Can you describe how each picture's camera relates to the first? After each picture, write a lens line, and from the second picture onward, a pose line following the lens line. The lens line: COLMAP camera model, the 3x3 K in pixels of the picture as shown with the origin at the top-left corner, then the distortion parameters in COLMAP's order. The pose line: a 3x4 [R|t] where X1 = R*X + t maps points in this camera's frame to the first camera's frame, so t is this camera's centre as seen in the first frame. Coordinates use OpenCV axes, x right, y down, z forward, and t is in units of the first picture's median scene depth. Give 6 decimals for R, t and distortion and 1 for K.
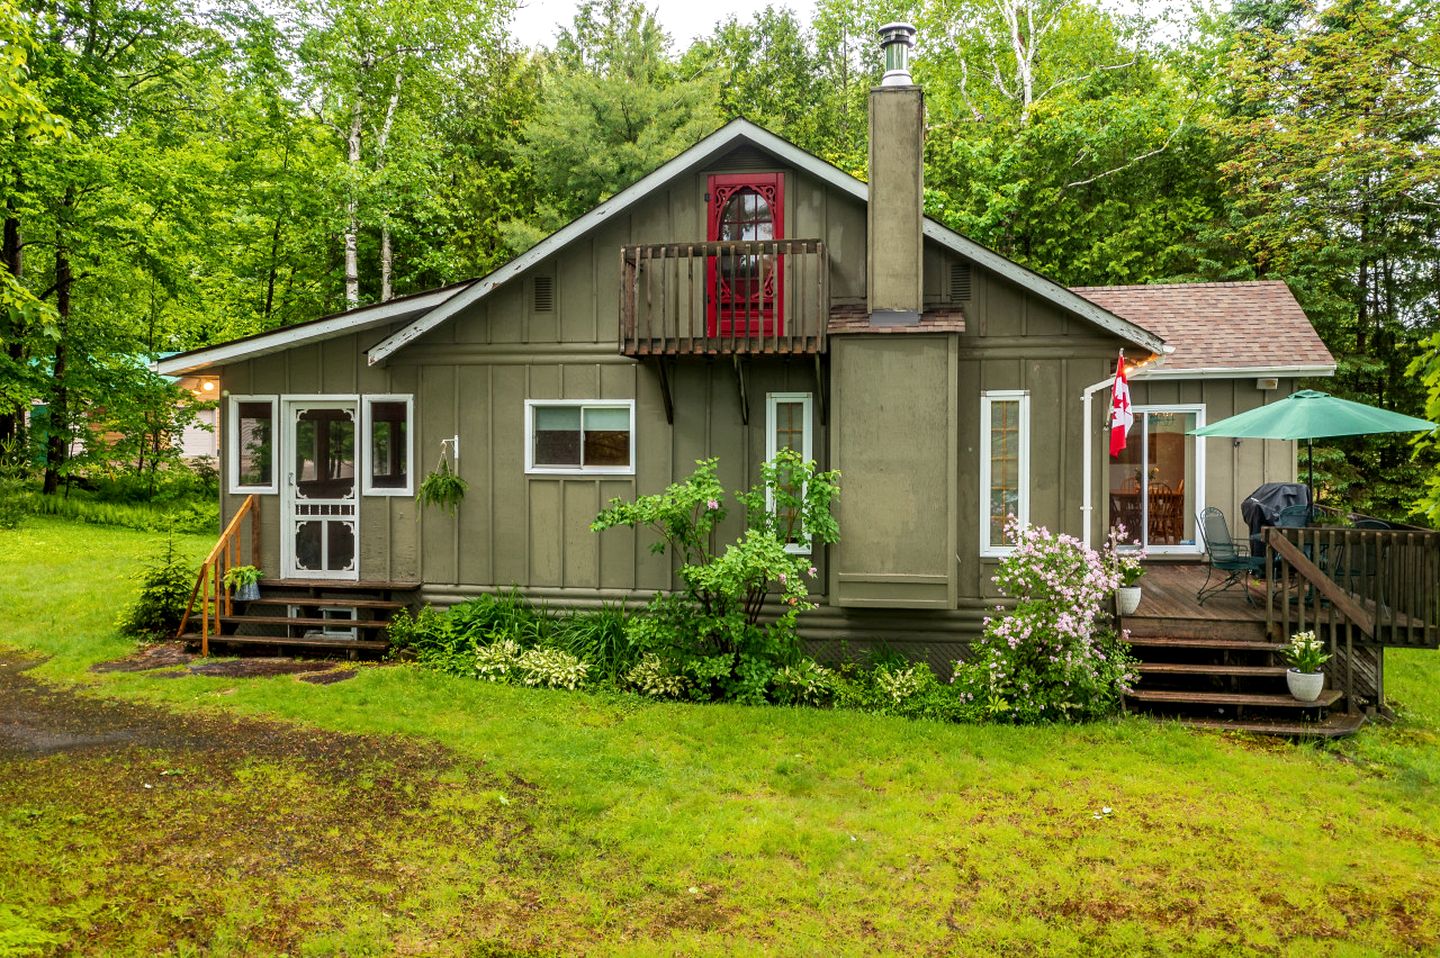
lens RADIAL K [[1151.8, 0, 721.8], [0, 1151.8, 465.3], [0, 0, 1]] dist [-0.000962, 0.001357]
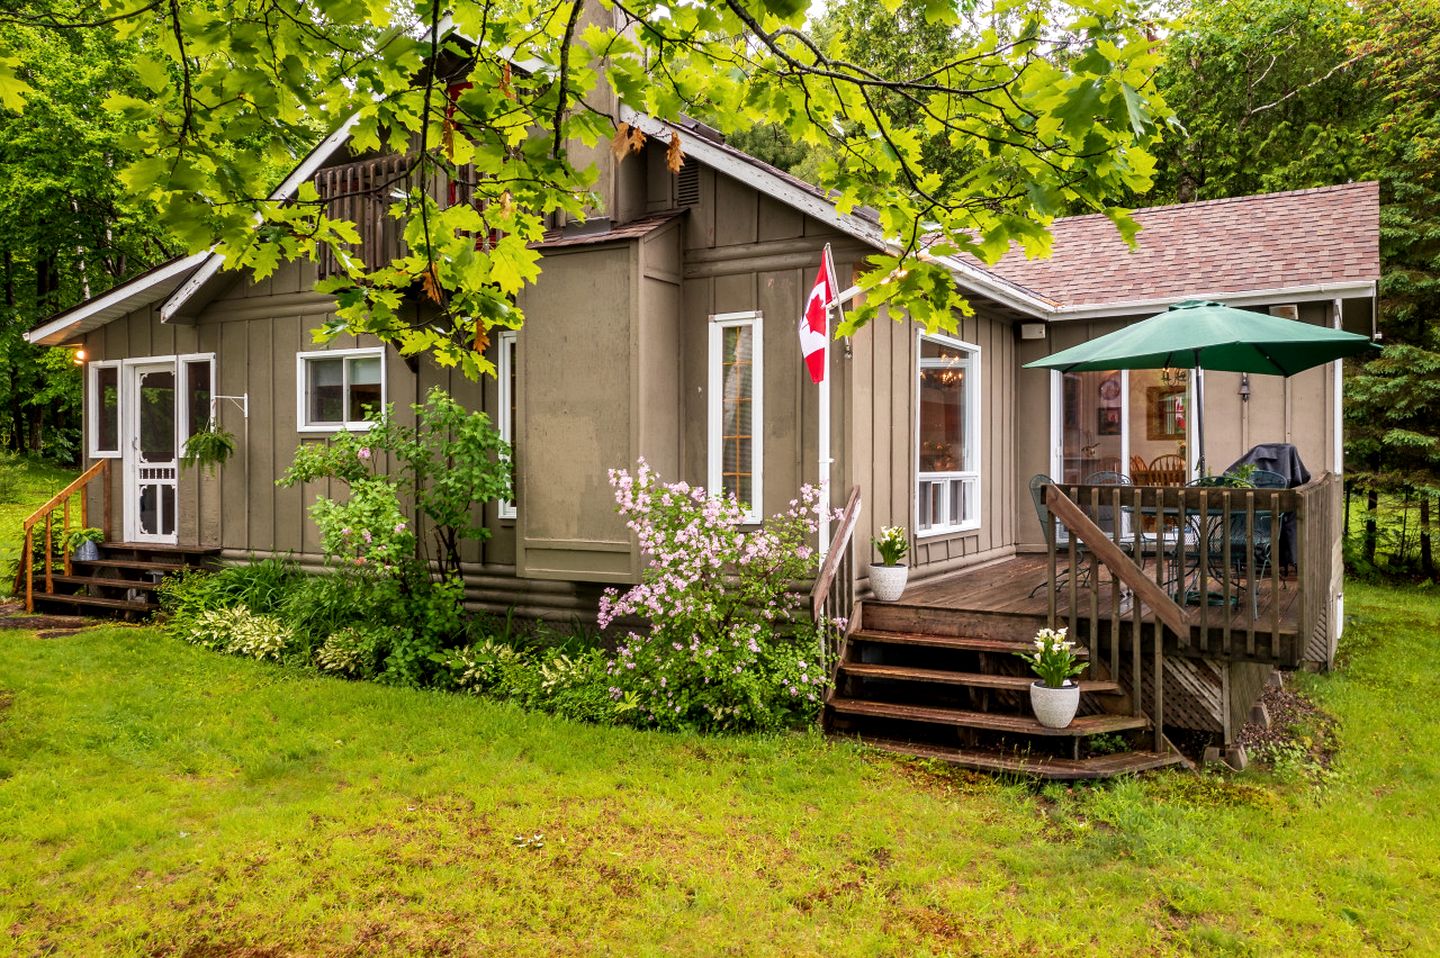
lens RADIAL K [[1151.8, 0, 720.3], [0, 1151.8, 485.6], [0, 0, 1]] dist [-0.000962, 0.001357]
pose [[0.942476, 0.003293, -0.334259, 0.453743], [-0.004456, 0.999986, -0.002711, 0.050486], [0.334245, 0.004044, 0.942477, 0.227895]]
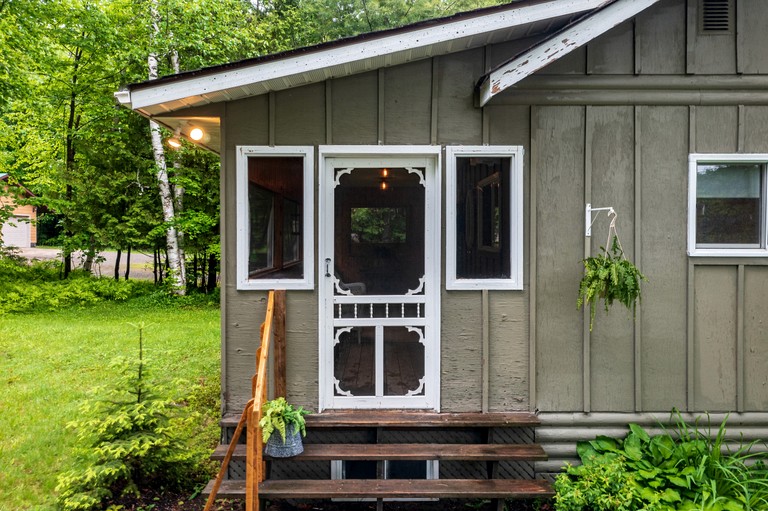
lens RADIAL K [[614.3, 0, 380.5], [0, 614.3, 251.4], [0, 0, 1]] dist [-0.000962, 0.001357]
pose [[0.982951, -0.007850, 0.183699, -0.420700], [0.008142, 0.999967, -0.000837, 0.002697], [-0.183687, 0.002319, 0.982982, 0.641215]]
